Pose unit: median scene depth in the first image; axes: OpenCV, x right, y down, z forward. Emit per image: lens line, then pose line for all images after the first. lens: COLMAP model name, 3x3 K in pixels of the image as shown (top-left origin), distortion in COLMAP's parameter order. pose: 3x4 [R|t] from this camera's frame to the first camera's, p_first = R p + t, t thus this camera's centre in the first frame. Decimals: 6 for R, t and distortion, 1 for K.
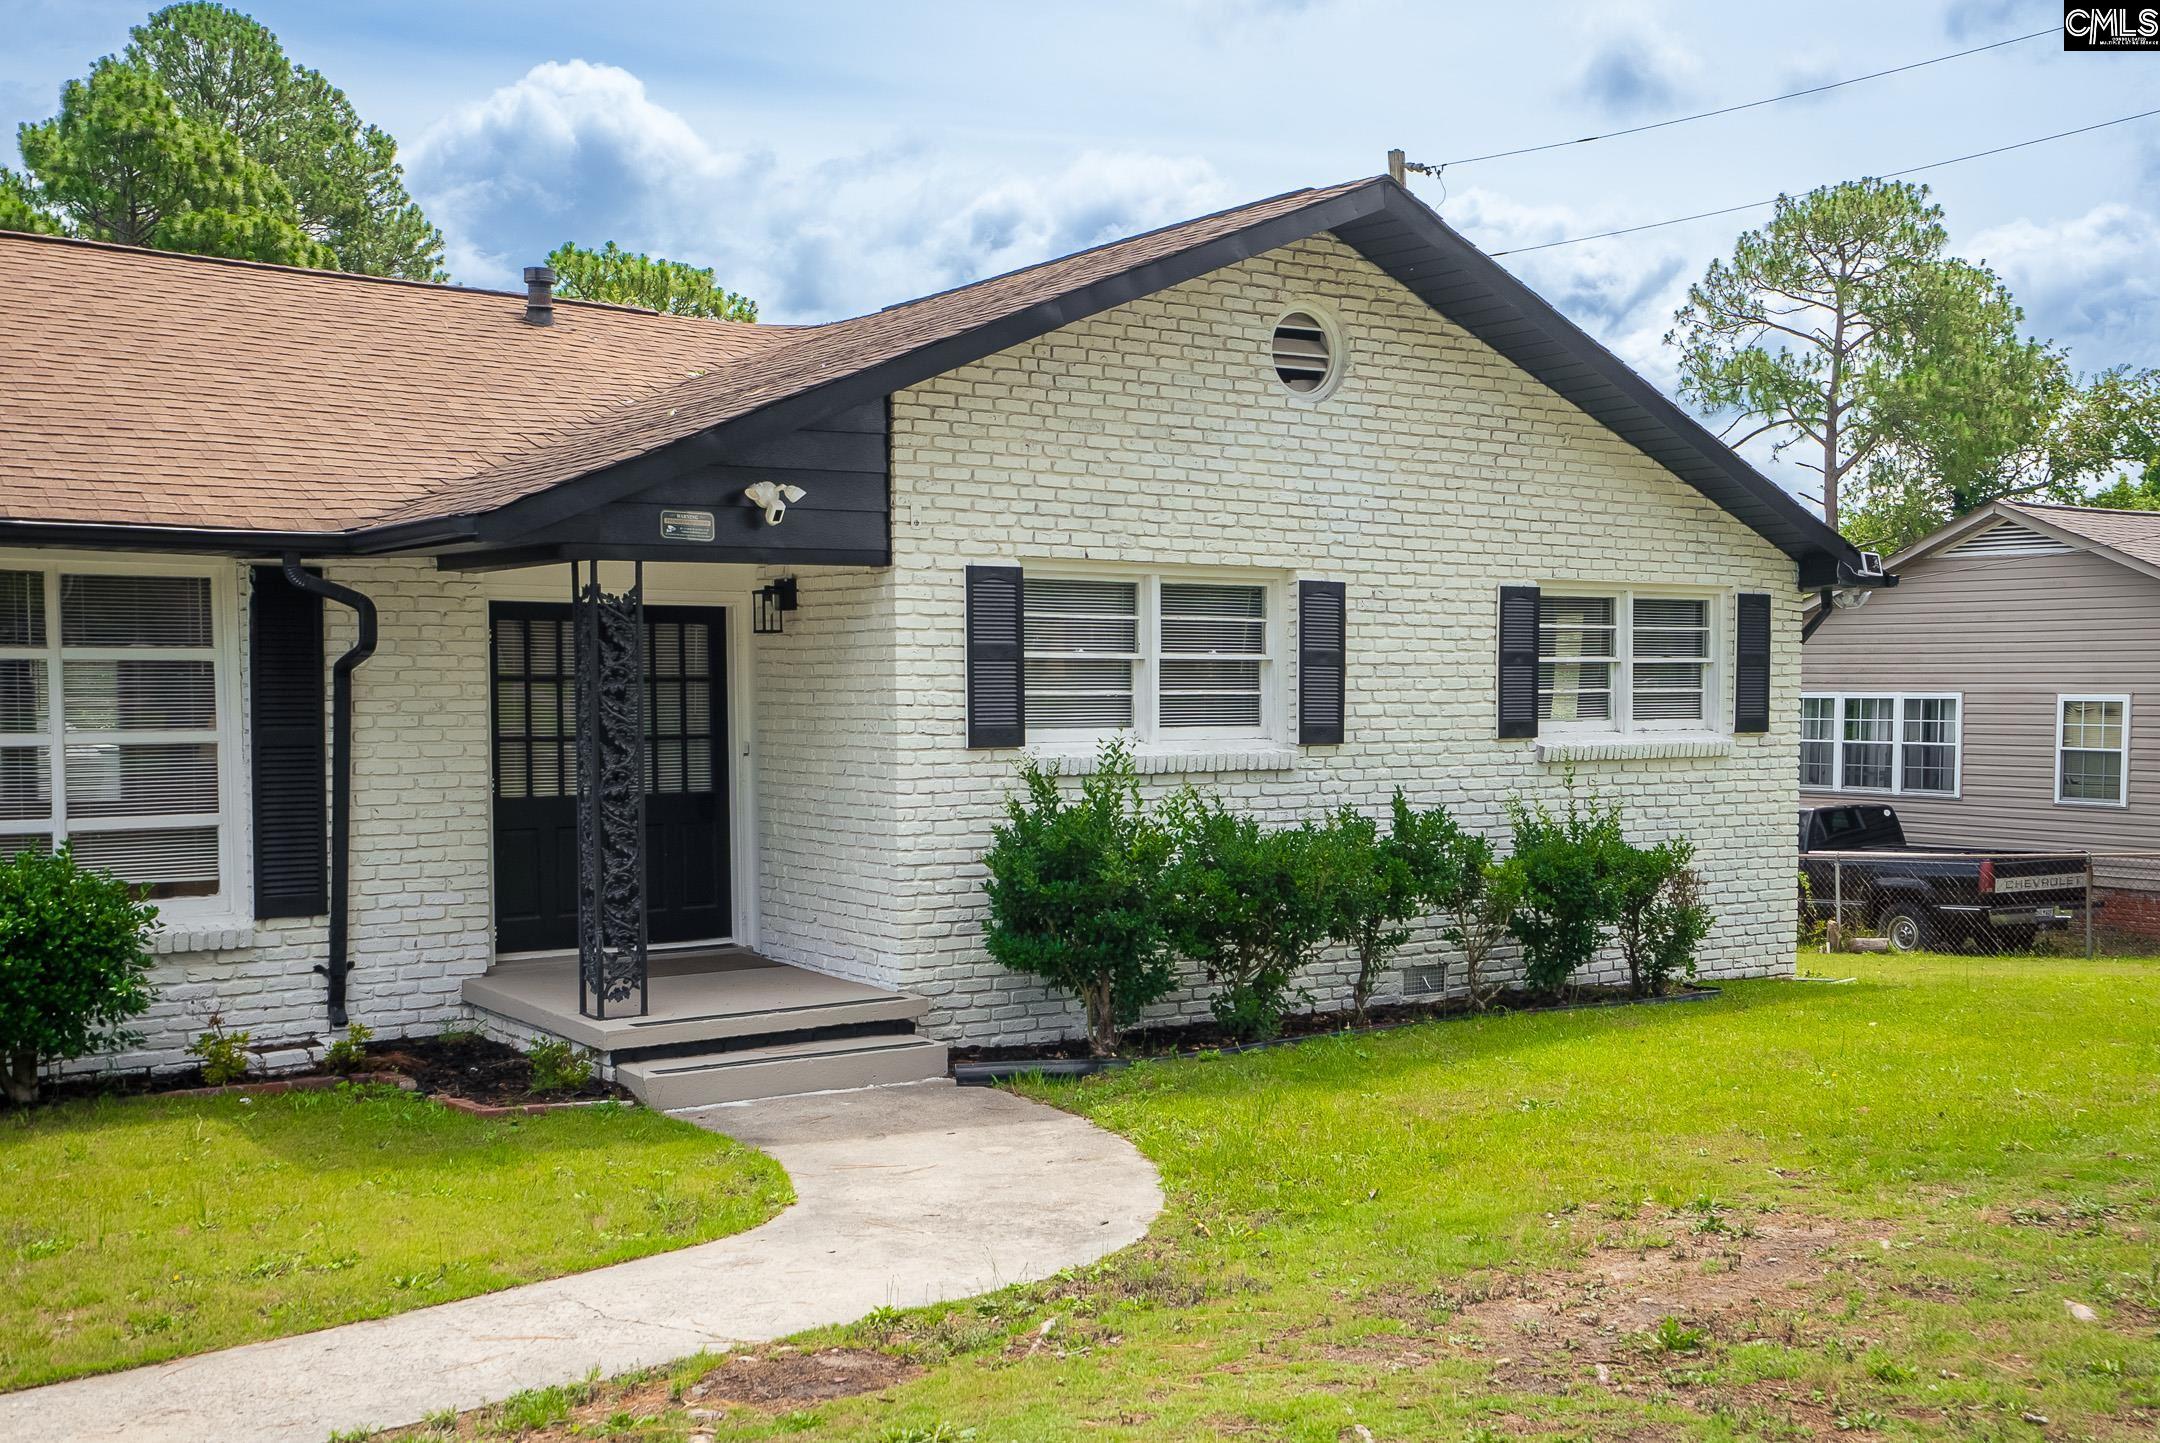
lens RADIAL K [[2272.7, 0, 1096.0], [0, 2272.7, 733.8], [0, 0, 1]] dist [0.088112, 0.000000]
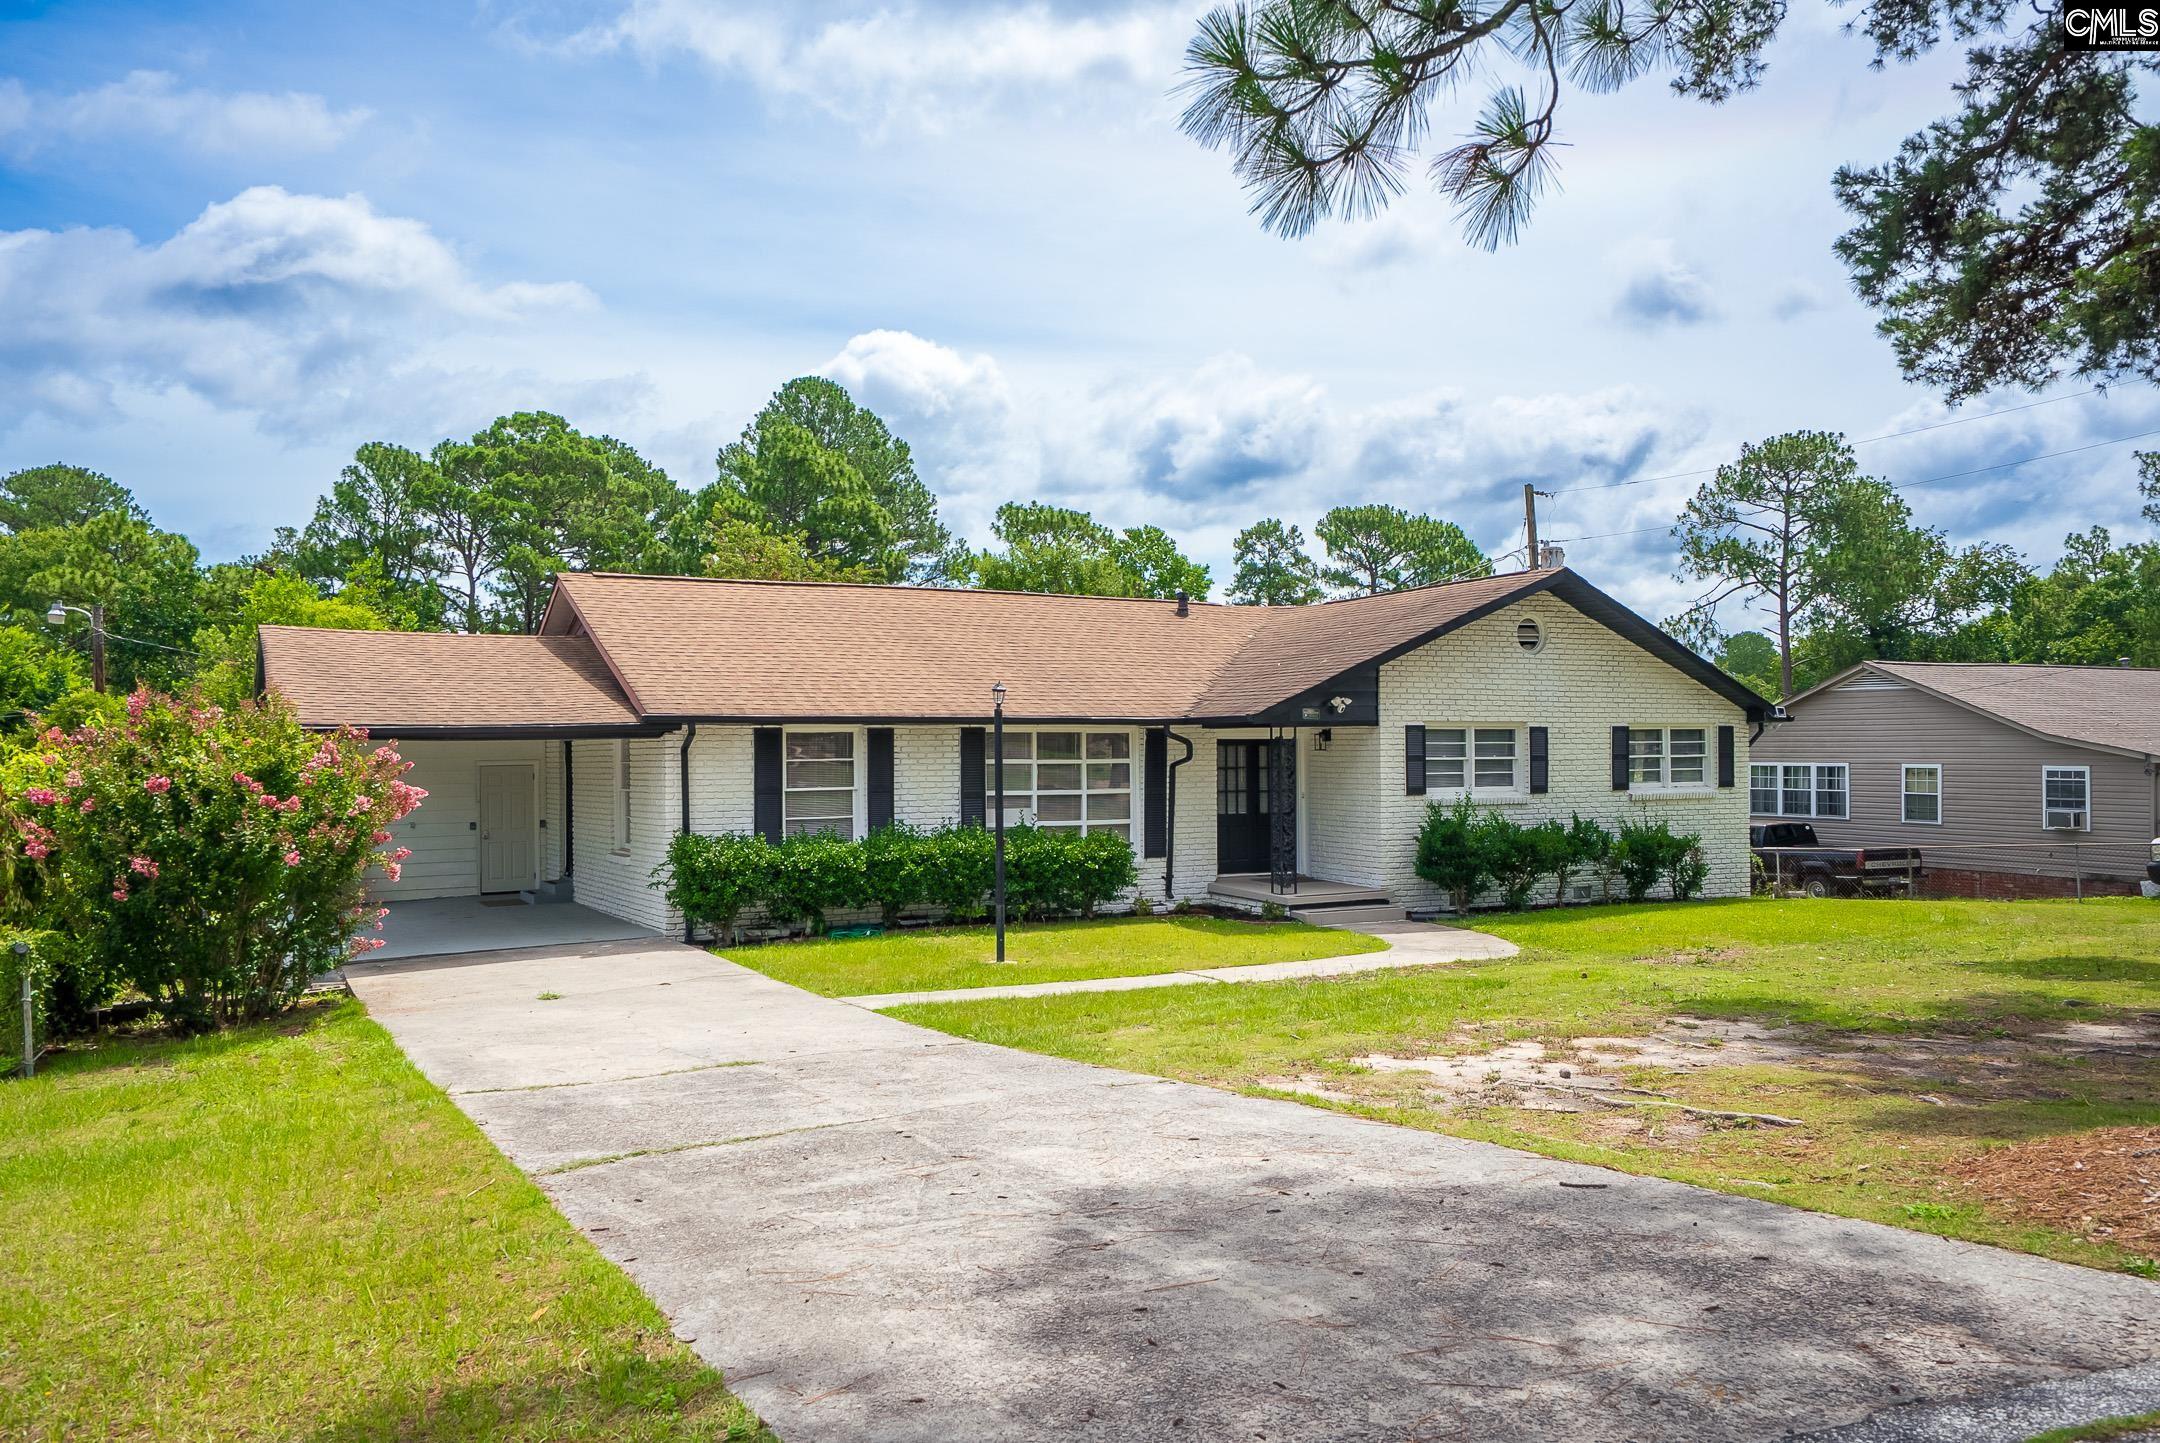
lens RADIAL K [[1462.9, 0, 1087.7], [0, 1462.9, 707.6], [0, 0, 1]] dist [0.035203, 0.011159]
pose [[0.990797, -0.009003, -0.135055, -0.187144], [0.002197, 0.998724, -0.050459, -0.010049], [0.135337, 0.049698, 0.989552, -0.702419]]
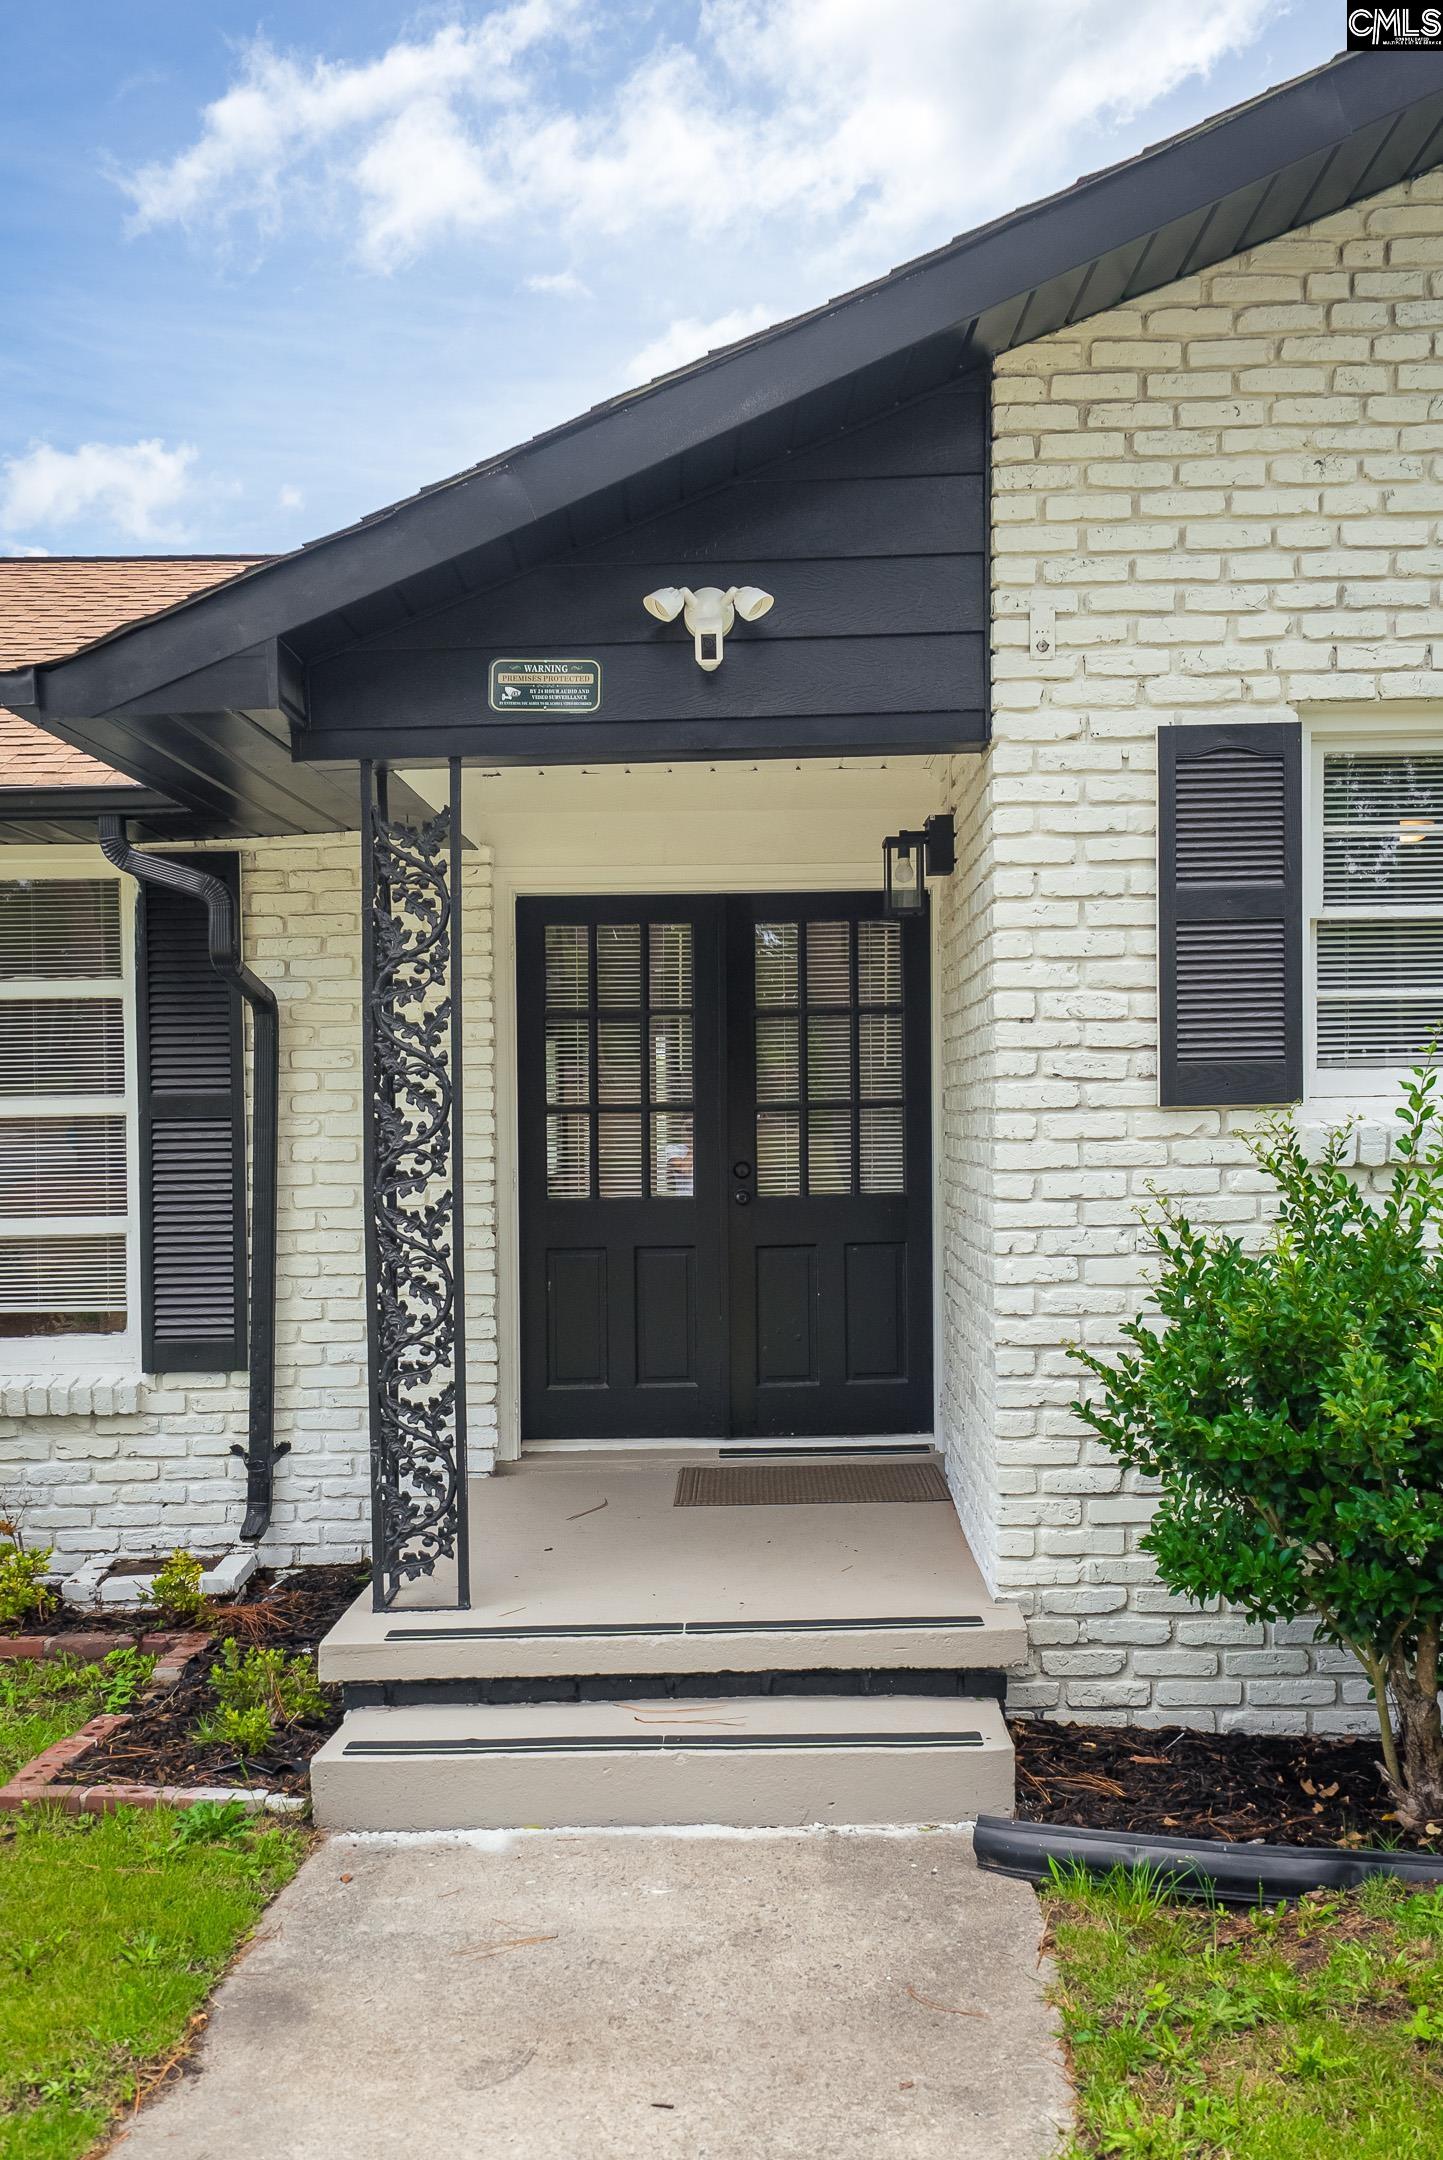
lens RADIAL K [[1981.1, 0, 719.2], [0, 1981.1, 1166.6], [0, 0, 1]] dist [0.052928, 0.000000]
pose [[0.814324, 0.001591, -0.580409, 0.109919], [0.004431, 0.999950, 0.008959, 0.014537], [0.580394, -0.009867, 0.814276, 0.594458]]
